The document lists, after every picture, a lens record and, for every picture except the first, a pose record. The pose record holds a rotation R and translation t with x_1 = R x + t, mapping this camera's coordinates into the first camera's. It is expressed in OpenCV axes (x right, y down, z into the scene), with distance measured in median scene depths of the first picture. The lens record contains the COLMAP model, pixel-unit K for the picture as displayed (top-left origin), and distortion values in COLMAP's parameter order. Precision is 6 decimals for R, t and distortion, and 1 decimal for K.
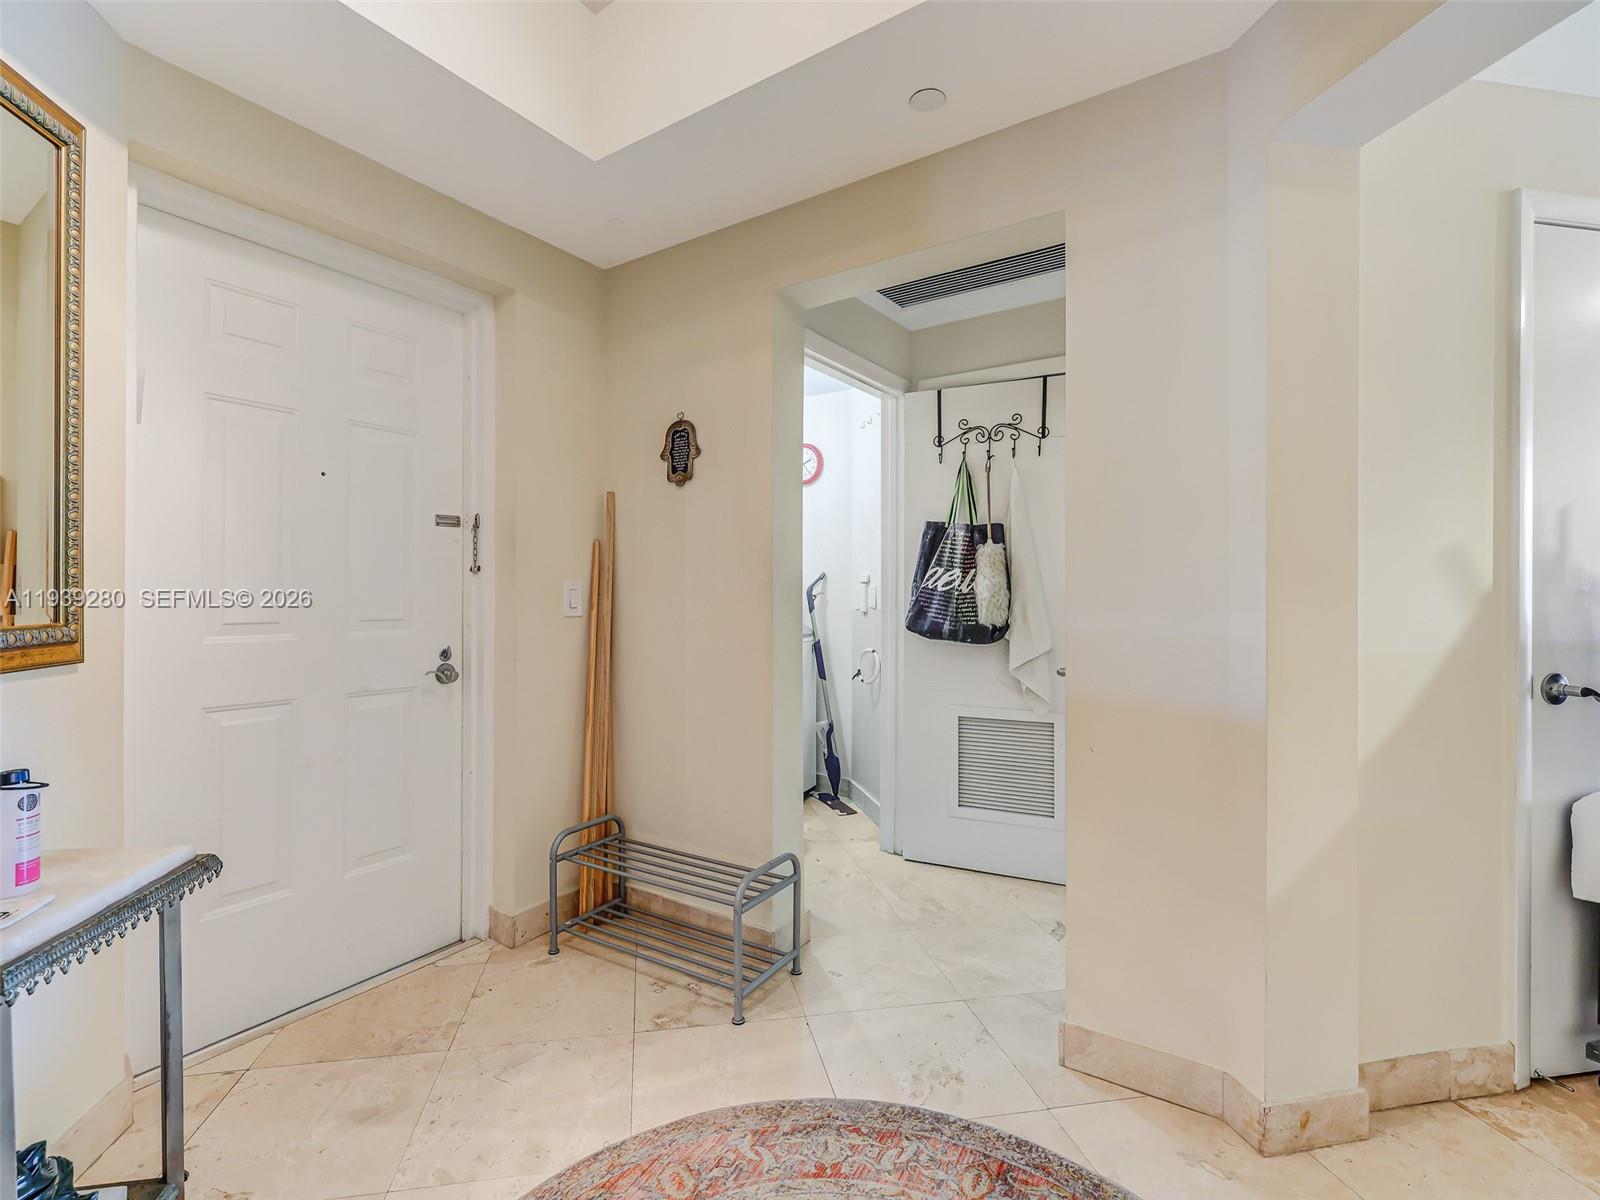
lens RADIAL K [[757.9, 0, 783.0], [0, 757.9, 595.0], [0, 0, 1]] dist [0.001600, -0.000138]
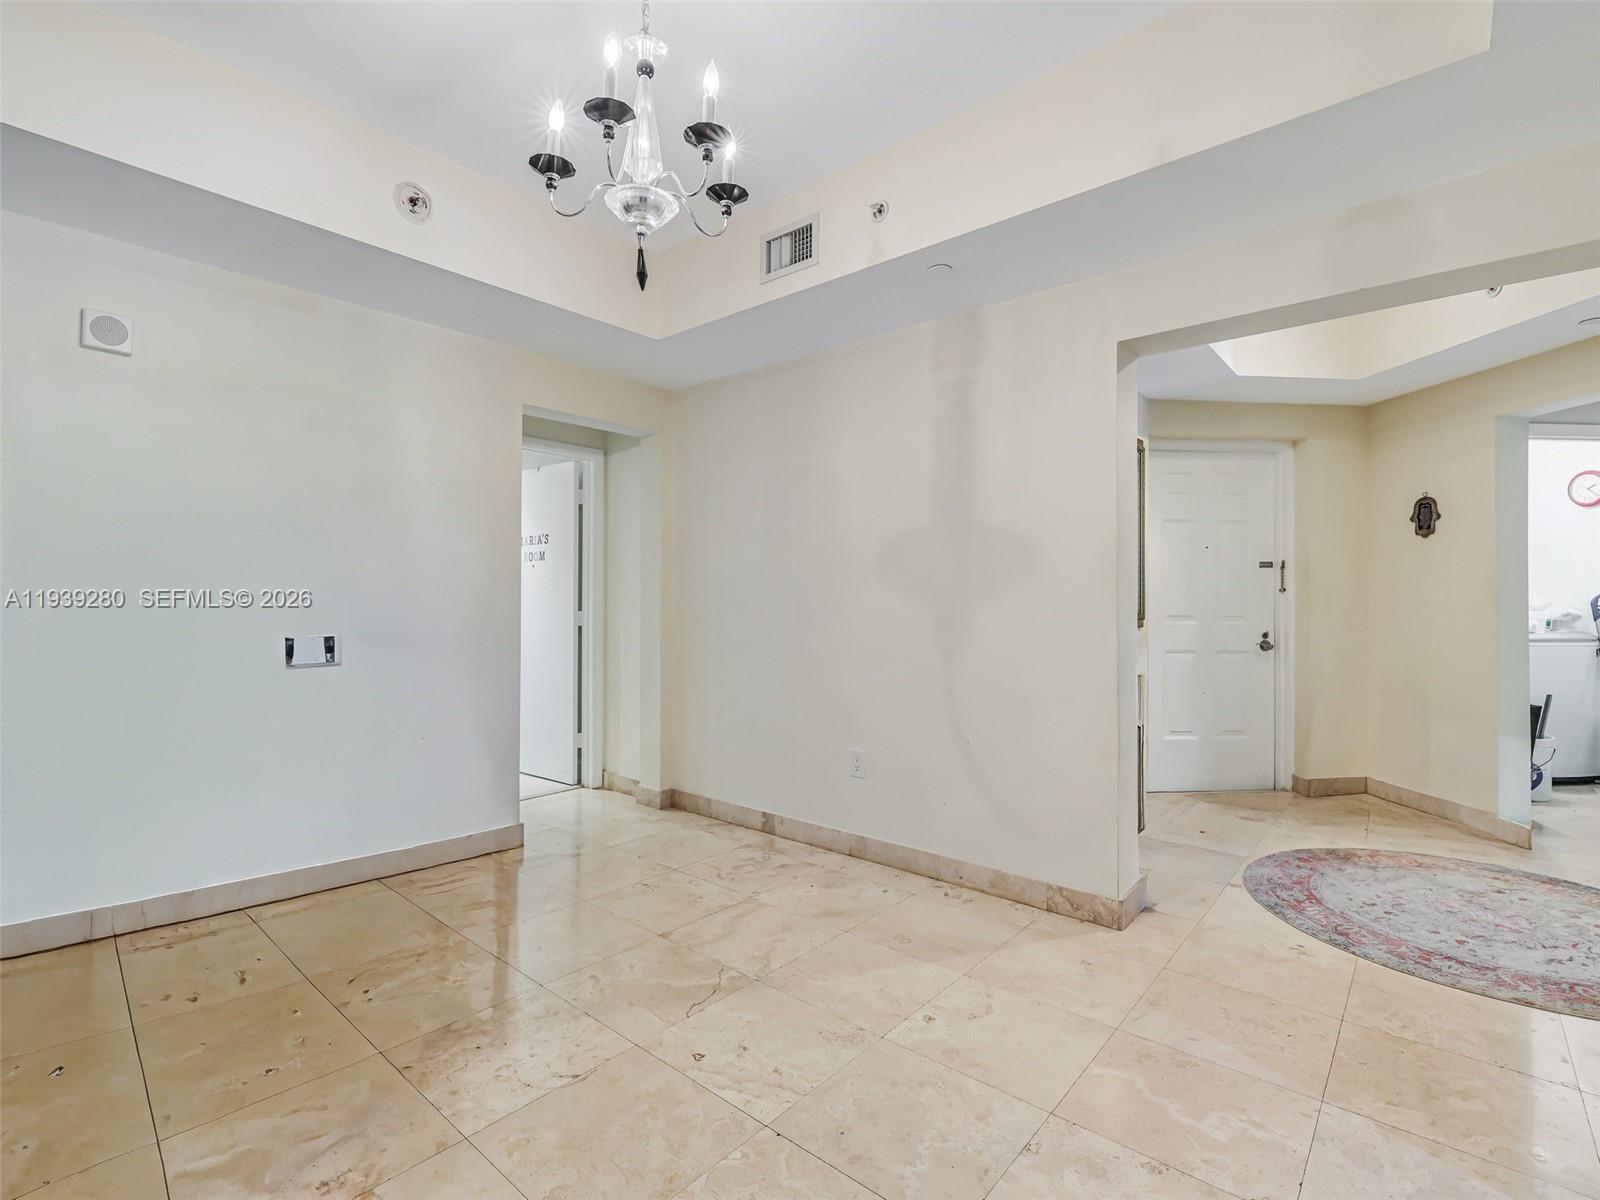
lens RADIAL K [[757.9, 0, 783.0], [0, 757.9, 595.0], [0, 0, 1]] dist [0.001600, -0.000138]
pose [[0.626125, -0.007466, -0.779687, 0.274939], [-0.001950, 0.999936, -0.011140, 0.001058], [0.779721, 0.008496, 0.626070, -1.113477]]
